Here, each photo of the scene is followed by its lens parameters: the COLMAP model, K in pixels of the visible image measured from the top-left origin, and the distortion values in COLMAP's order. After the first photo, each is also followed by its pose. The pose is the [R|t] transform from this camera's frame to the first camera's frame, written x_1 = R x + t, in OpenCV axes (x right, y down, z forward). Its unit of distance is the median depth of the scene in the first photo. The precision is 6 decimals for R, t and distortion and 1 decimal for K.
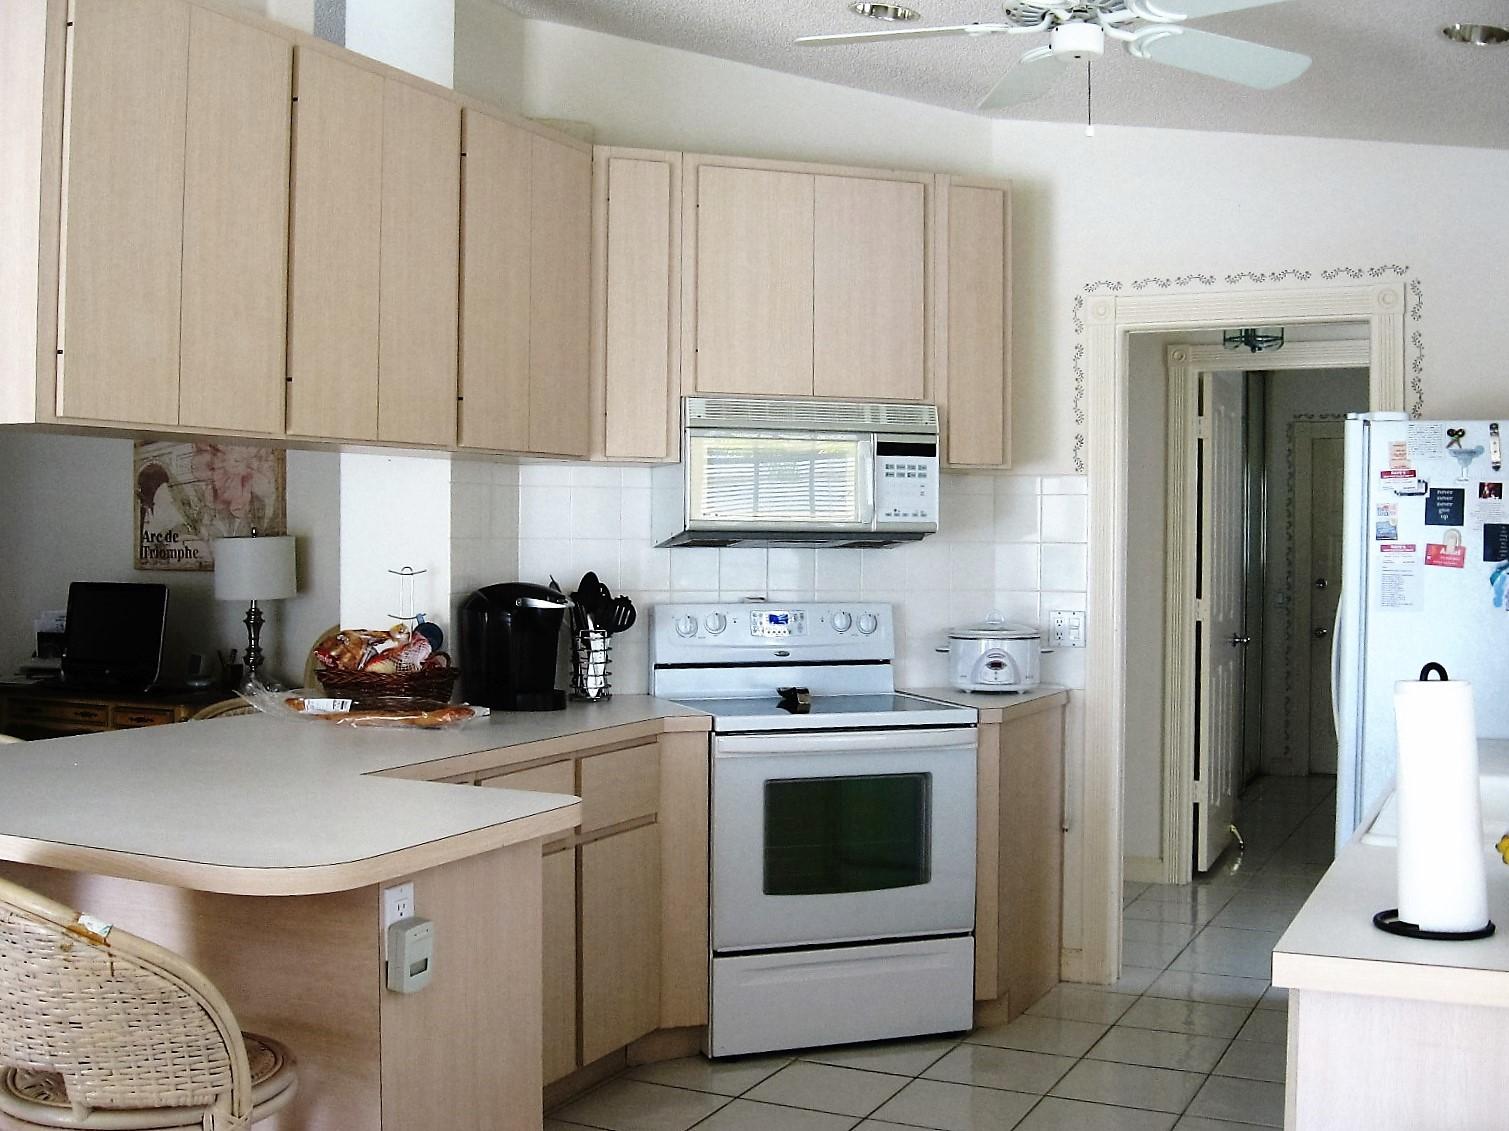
lens RADIAL K [[1648.0, 0, 754.2], [0, 1648.0, 556.8], [0, 0, 1]] dist [-0.103669, 0.000000]
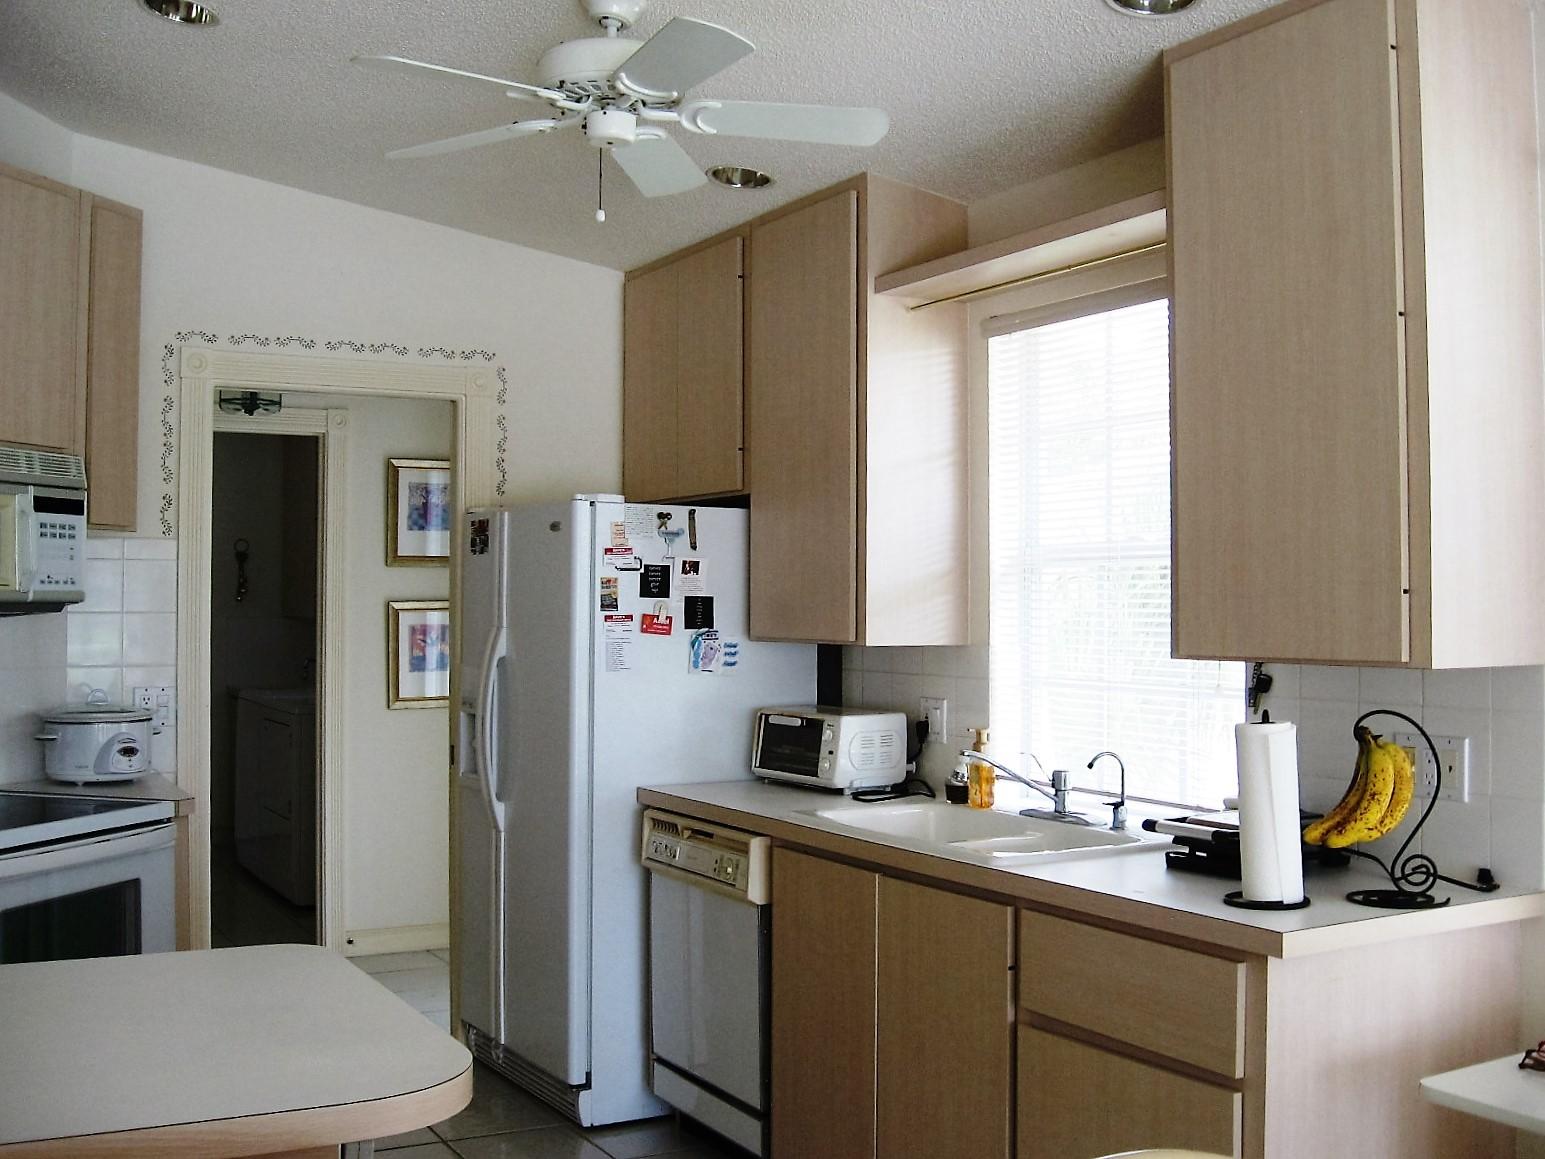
lens RADIAL K [[1687.3, 0, 769.2], [0, 1687.3, 583.2], [0, 0, 1]] dist [-0.103669, 0.000000]
pose [[0.583322, 0.006716, 0.812213, -0.477897], [0.008197, 0.999866, -0.014155, -0.011974], [-0.812199, 0.014915, 0.583189, 0.244431]]
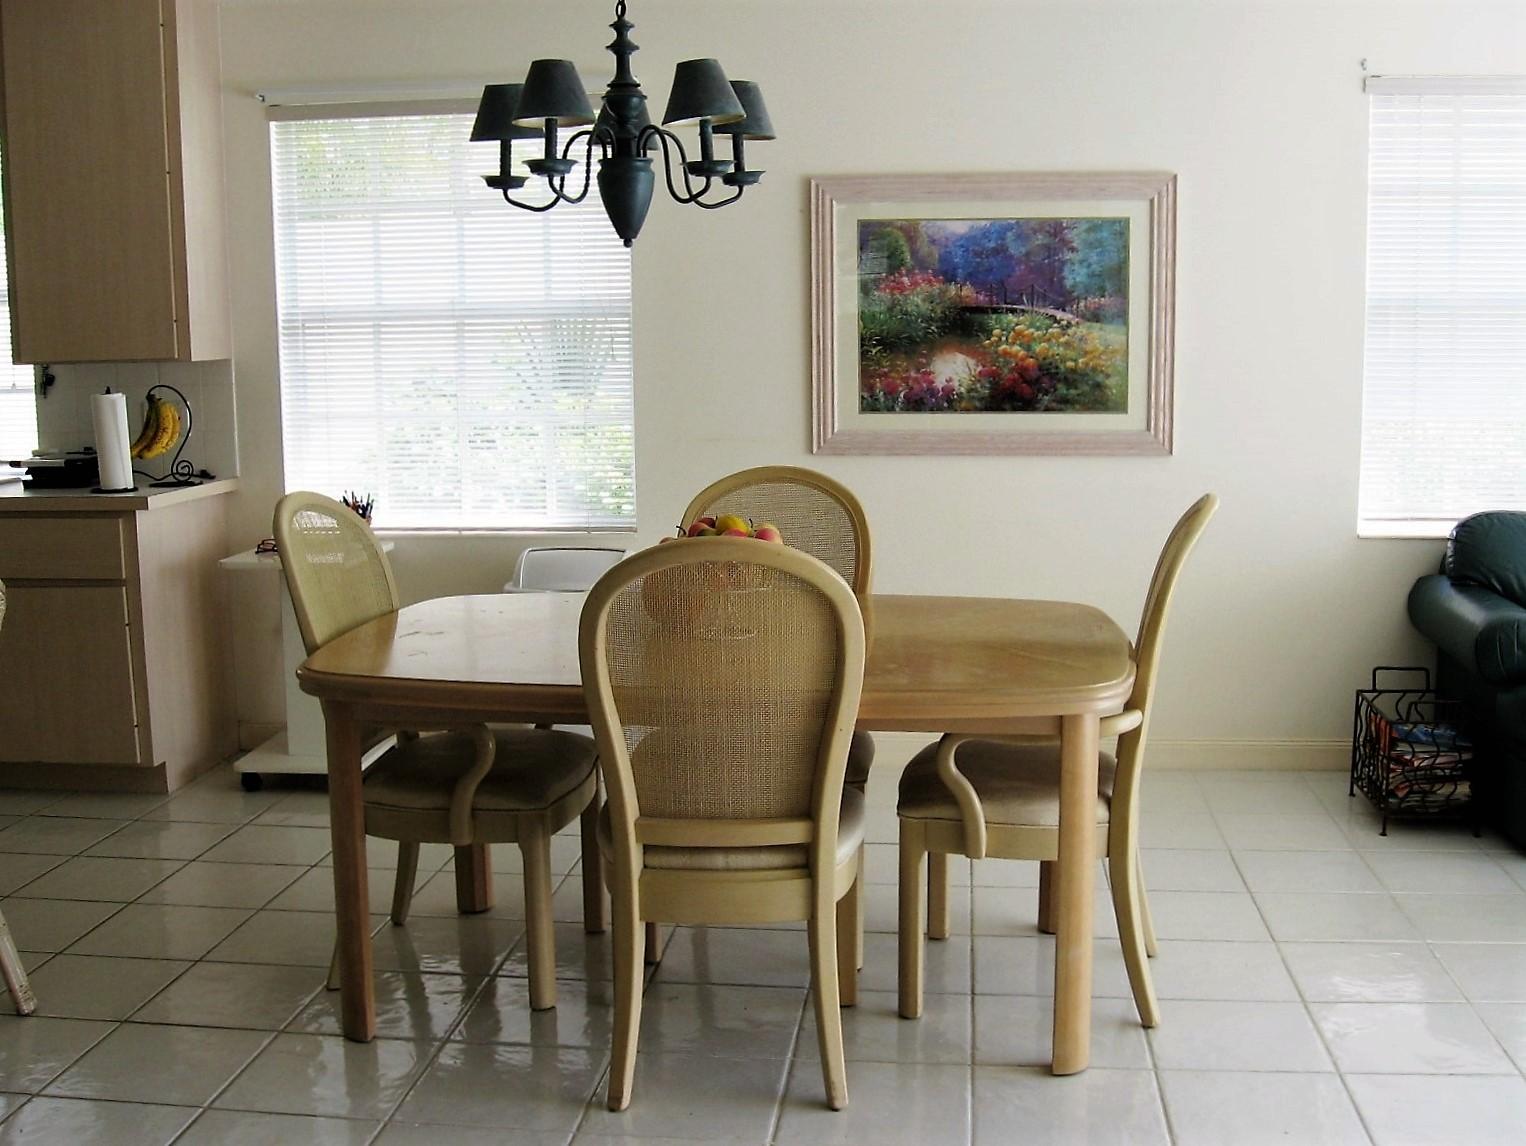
lens RADIAL K [[1666.6, 0, 763.3], [0, 1666.6, 574.8], [0, 0, 1]] dist [-0.103669, 0.000000]
pose [[-0.319826, -0.139073, 0.937214, -1.080016], [0.013369, 0.988408, 0.151232, -0.008109], [-0.947382, 0.060898, -0.314260, 0.393892]]
